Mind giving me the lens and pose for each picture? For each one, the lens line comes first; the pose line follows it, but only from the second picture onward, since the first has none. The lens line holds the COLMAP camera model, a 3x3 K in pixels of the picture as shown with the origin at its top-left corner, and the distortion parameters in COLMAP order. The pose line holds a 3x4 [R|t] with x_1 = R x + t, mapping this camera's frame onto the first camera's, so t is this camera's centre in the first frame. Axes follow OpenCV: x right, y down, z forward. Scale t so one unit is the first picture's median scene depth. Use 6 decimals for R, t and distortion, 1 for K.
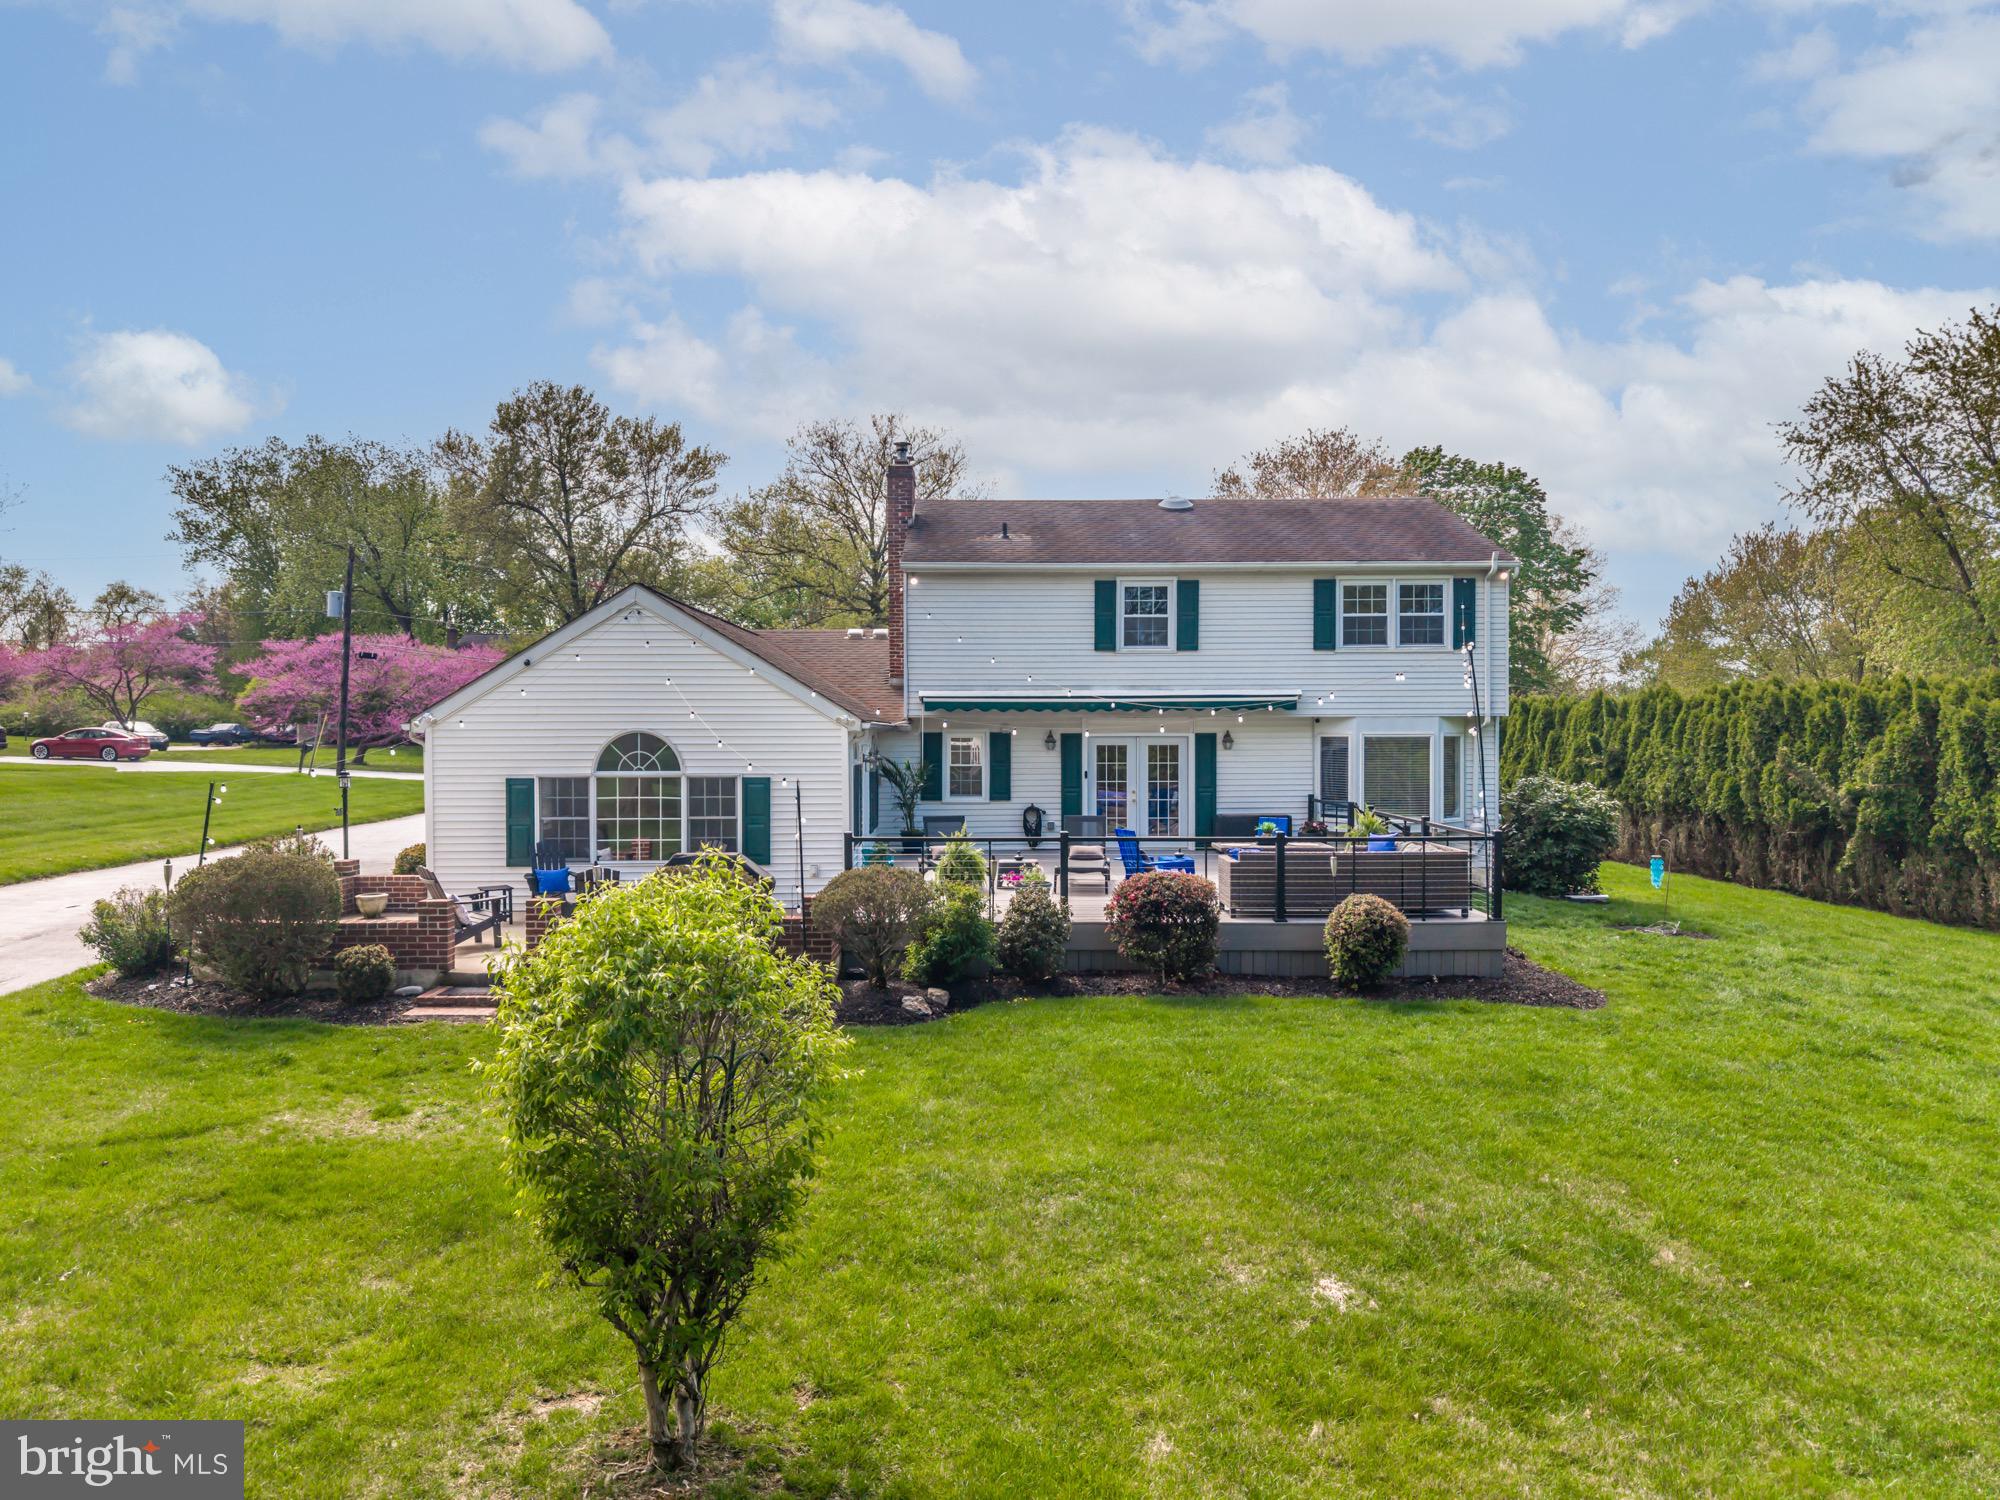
lens RADIAL K [[1344.7, 0, 1004.4], [0, 1344.7, 754.3], [0, 0, 1]] dist [0.041557, -0.048372]
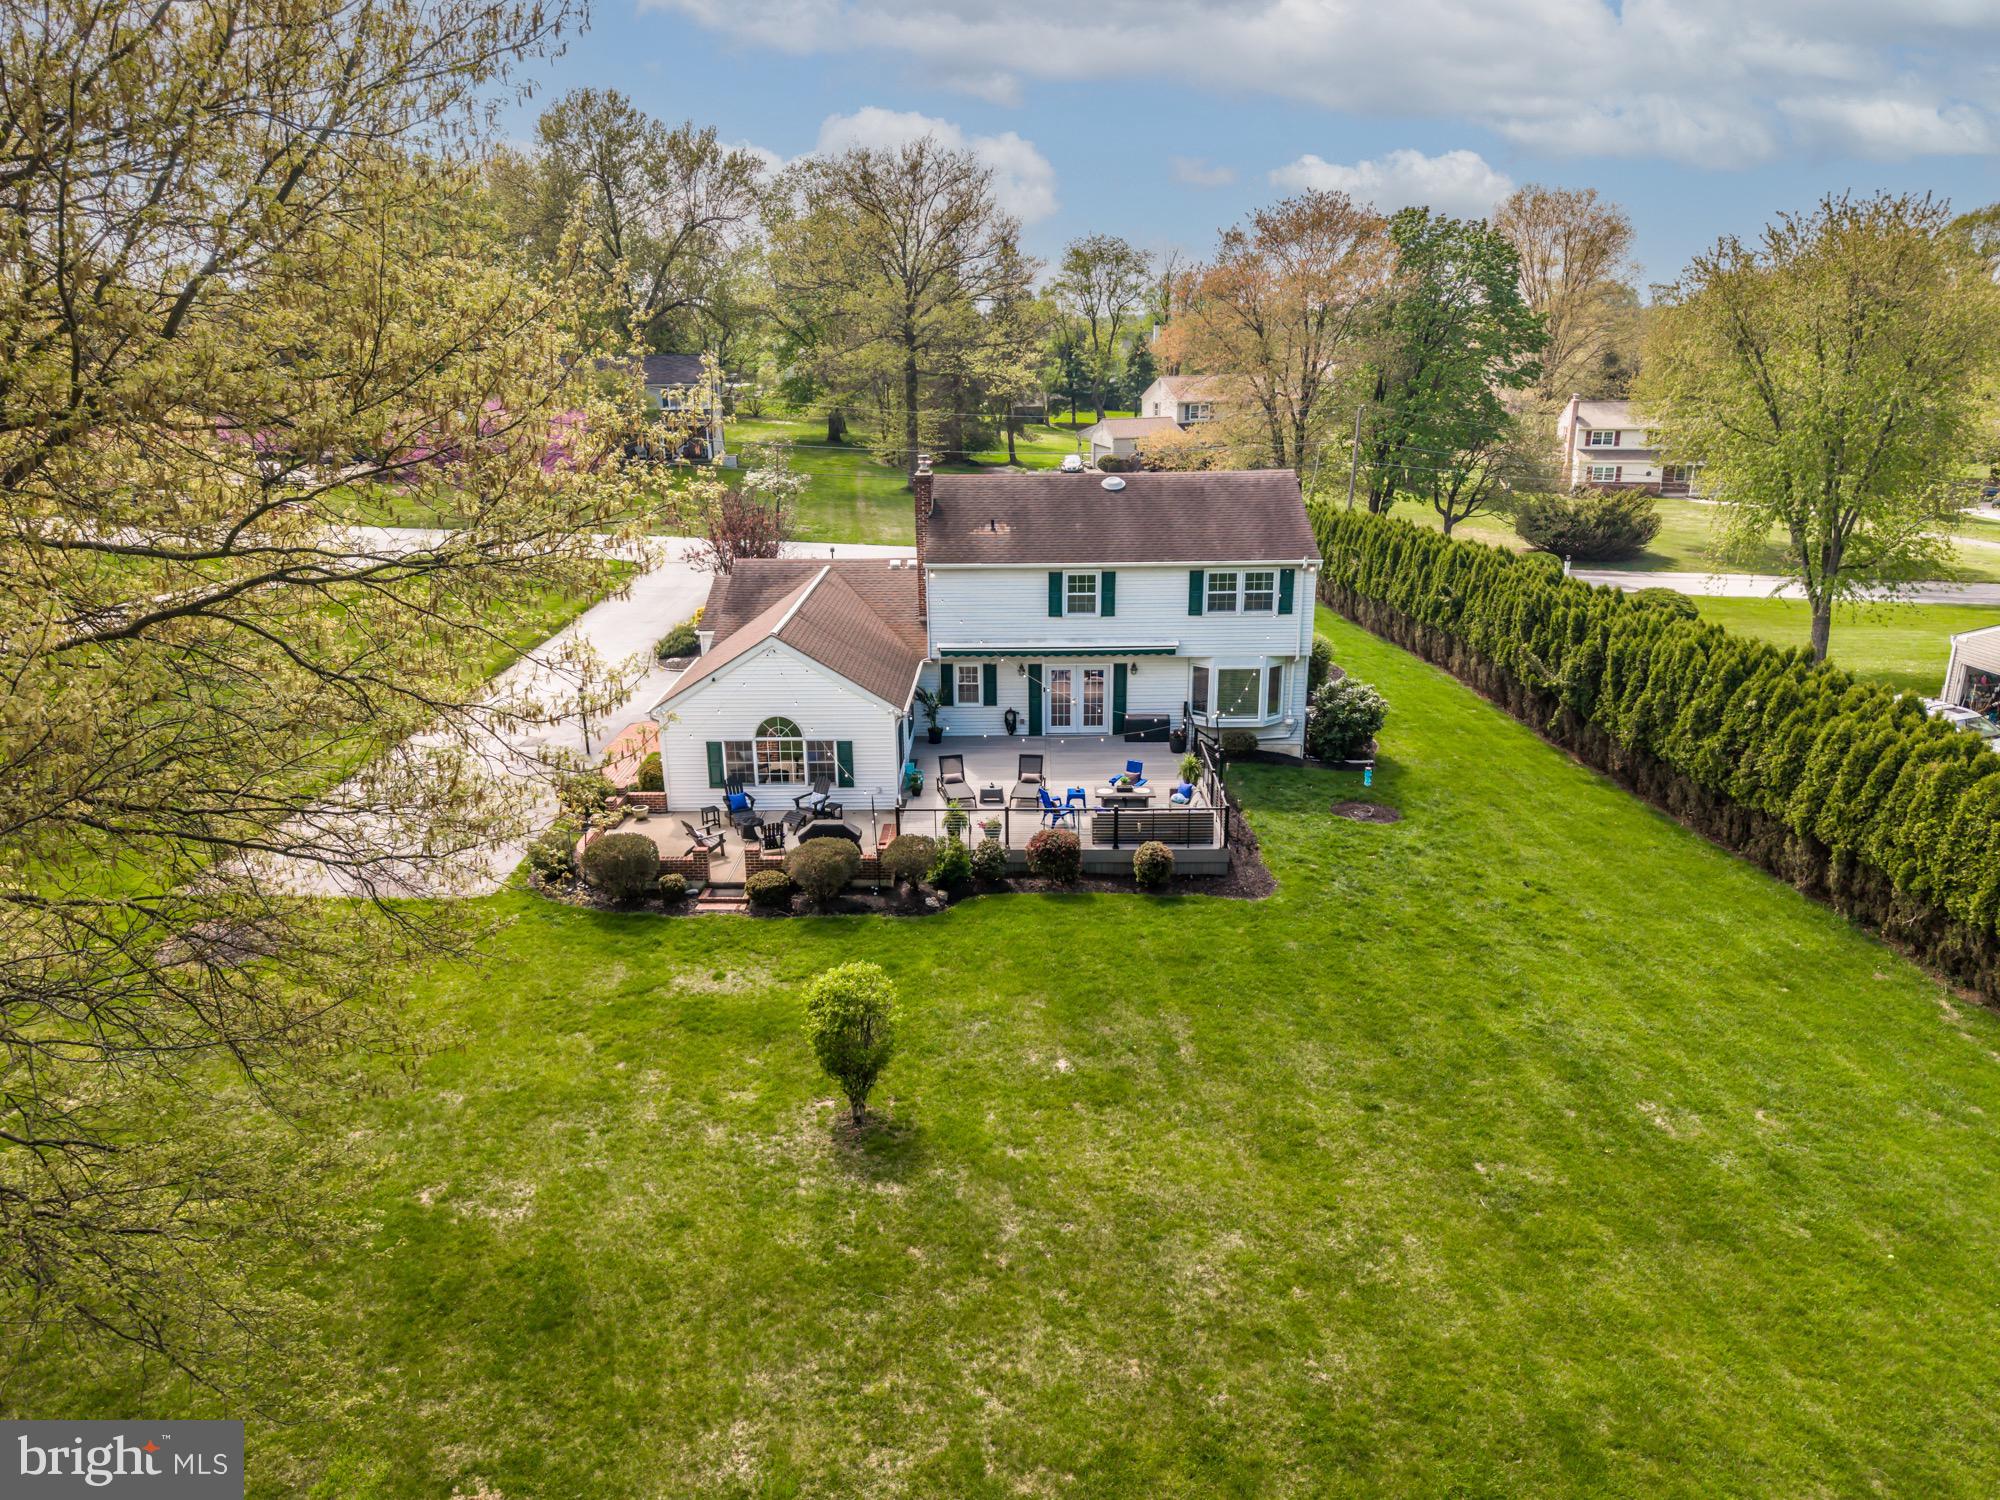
lens RADIAL K [[1389.4, 0, 1006.9], [0, 1389.4, 733.6], [0, 0, 1]] dist [0.066654, -0.075916]
pose [[0.999440, 0.002041, -0.033392, 0.072105], [0.007142, 0.962105, 0.272587, -0.383737], [0.032683, -0.272673, 0.961552, -0.594299]]
